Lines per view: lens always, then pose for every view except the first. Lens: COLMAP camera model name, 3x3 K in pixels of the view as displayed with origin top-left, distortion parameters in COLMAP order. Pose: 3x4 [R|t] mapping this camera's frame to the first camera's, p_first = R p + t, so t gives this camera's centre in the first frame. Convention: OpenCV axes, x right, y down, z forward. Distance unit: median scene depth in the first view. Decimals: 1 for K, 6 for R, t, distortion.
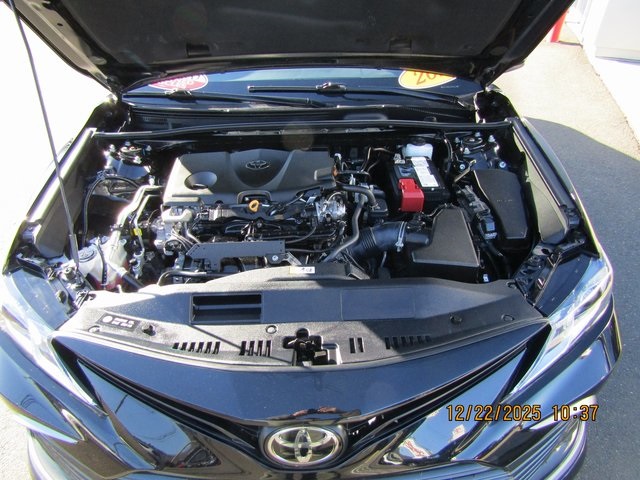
lens RADIAL K [[452.8, 0, 320.0], [0, 452.8, 240.0], [0, 0, 1]] dist [-0.012397, -0.000233]
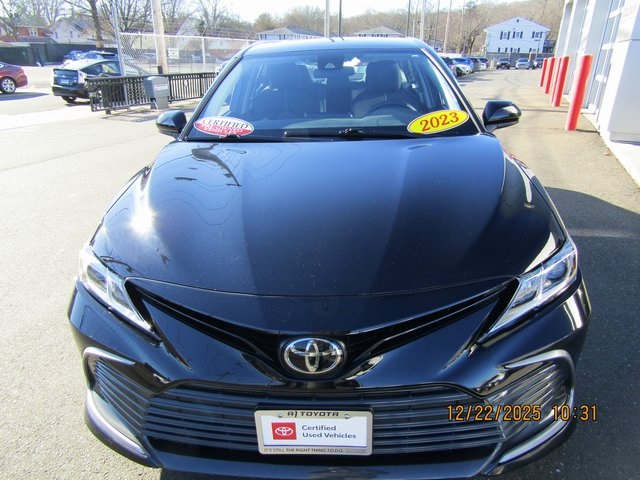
lens RADIAL K [[452.8, 0, 320.0], [0, 452.8, 240.0], [0, 0, 1]] dist [-0.012397, -0.000233]
pose [[0.996656, 0.015821, -0.080162, 0.069042], [-0.031889, 0.978589, -0.203341, 0.337442], [0.075229, 0.205217, 0.975821, -0.251979]]
